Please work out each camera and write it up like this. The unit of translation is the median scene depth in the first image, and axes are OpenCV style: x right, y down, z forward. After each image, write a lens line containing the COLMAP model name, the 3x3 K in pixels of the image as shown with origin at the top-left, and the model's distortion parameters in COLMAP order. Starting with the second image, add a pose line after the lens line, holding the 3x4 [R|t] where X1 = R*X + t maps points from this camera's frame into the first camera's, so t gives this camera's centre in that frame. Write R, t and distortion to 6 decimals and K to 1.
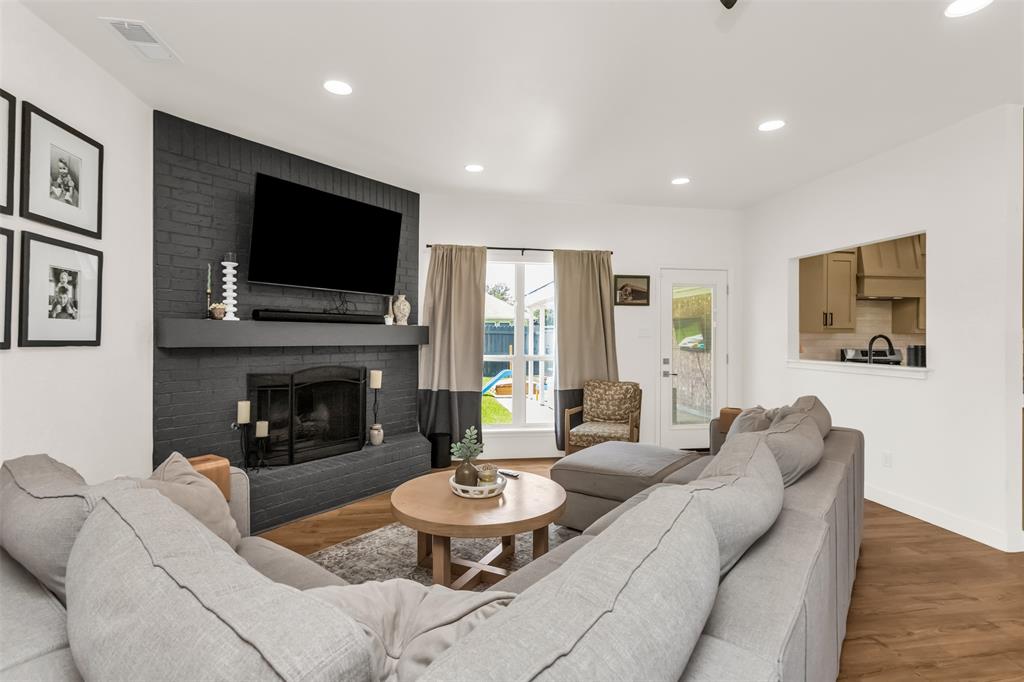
lens RADIAL K [[493.8, 0, 511.5], [0, 493.8, 336.0], [0, 0, 1]] dist [-0.002660, 0.004038]
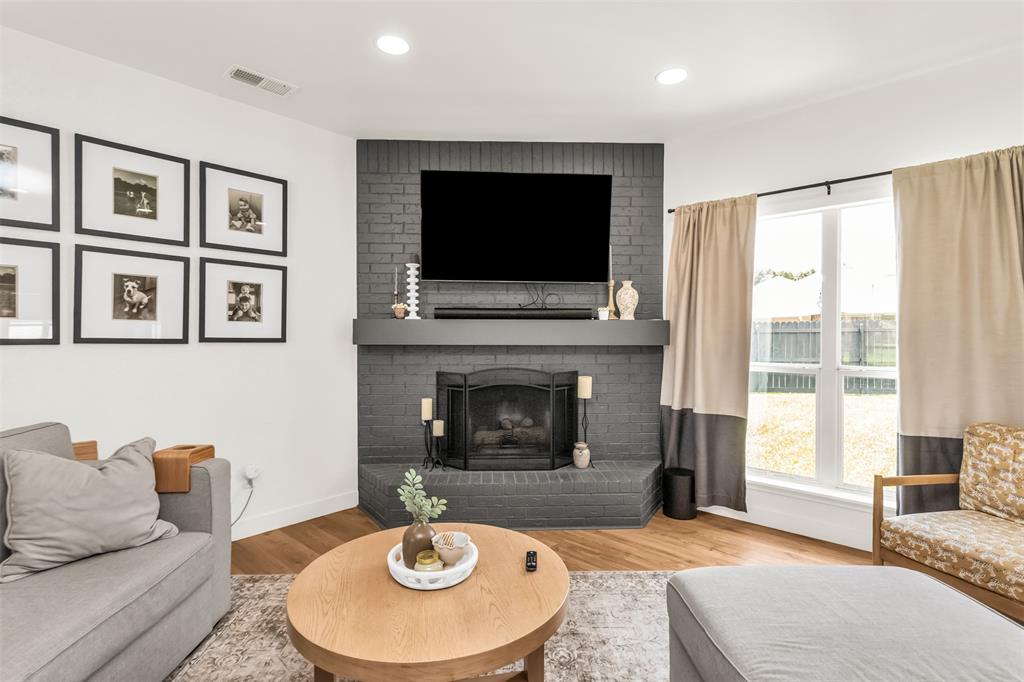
lens RADIAL K [[493.8, 0, 508.5], [0, 493.8, 340.8], [0, 0, 1]] dist [-0.002660, 0.004038]
pose [[0.616935, 0.004051, -0.787004, 0.309175], [0.002897, 0.999968, 0.007419, 0.005207], [0.787009, -0.006857, 0.616903, 0.424305]]
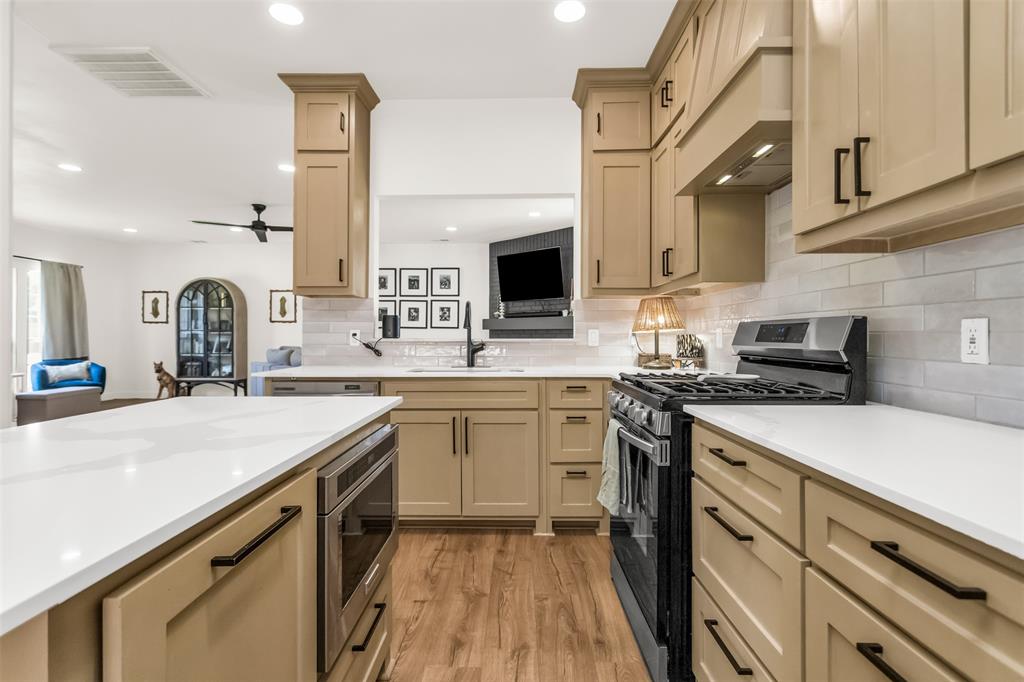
lens RADIAL K [[493.8, 0, 511.7], [0, 493.8, 334.4], [0, 0, 1]] dist [-0.002660, 0.004038]
pose [[-0.171069, -0.008064, -0.985226, 1.488446], [-0.000826, 0.999967, -0.008041, 0.054030], [0.985259, -0.000561, -0.171070, 1.204776]]
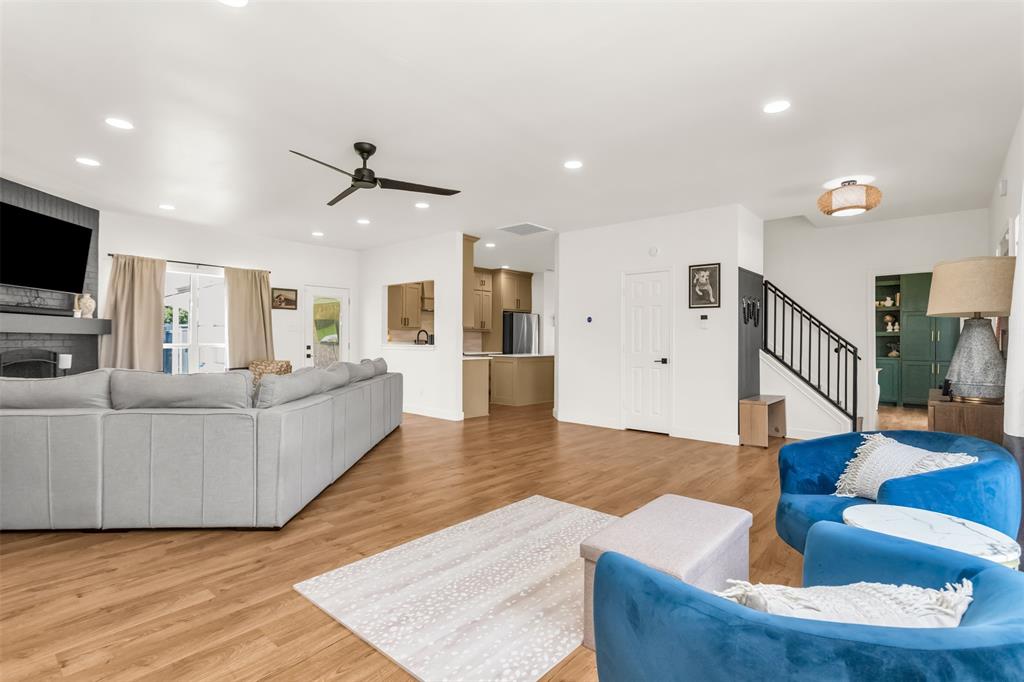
lens RADIAL K [[493.8, 0, 508.7], [0, 493.8, 340.3], [0, 0, 1]] dist [-0.002660, 0.004038]
pose [[0.773752, 0.000047, 0.633489, -0.213744], [-0.002807, 0.999990, 0.003355, 0.029927], [-0.633482, -0.004375, 0.773745, -0.700855]]
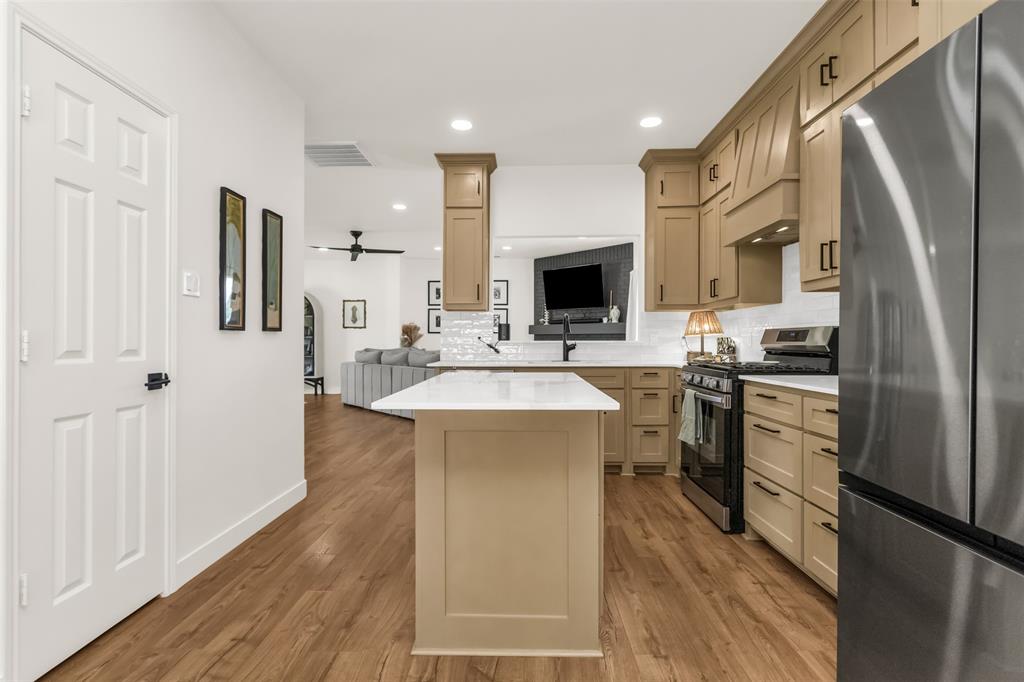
lens RADIAL K [[493.8, 0, 510.9], [0, 493.8, 341.3], [0, 0, 1]] dist [-0.002660, 0.004038]
pose [[-0.187913, -0.004267, -0.982176, 1.812683], [-0.000551, 0.999991, -0.004239, 0.060509], [0.982186, -0.000255, -0.187913, 1.092739]]
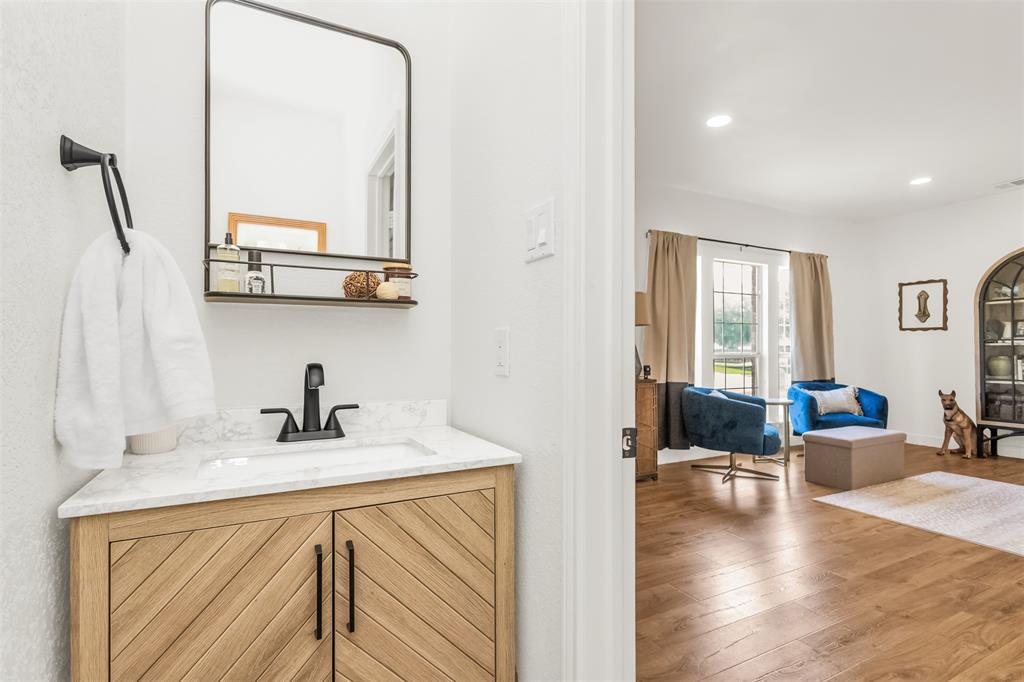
lens RADIAL K [[493.8, 0, 510.5], [0, 493.8, 348.1], [0, 0, 1]] dist [-0.002660, 0.004038]
pose [[-0.952704, -0.007156, -0.303815, 1.183120], [-0.004809, 0.999953, -0.008472, 0.056912], [0.303862, -0.006610, -0.952693, 0.310535]]
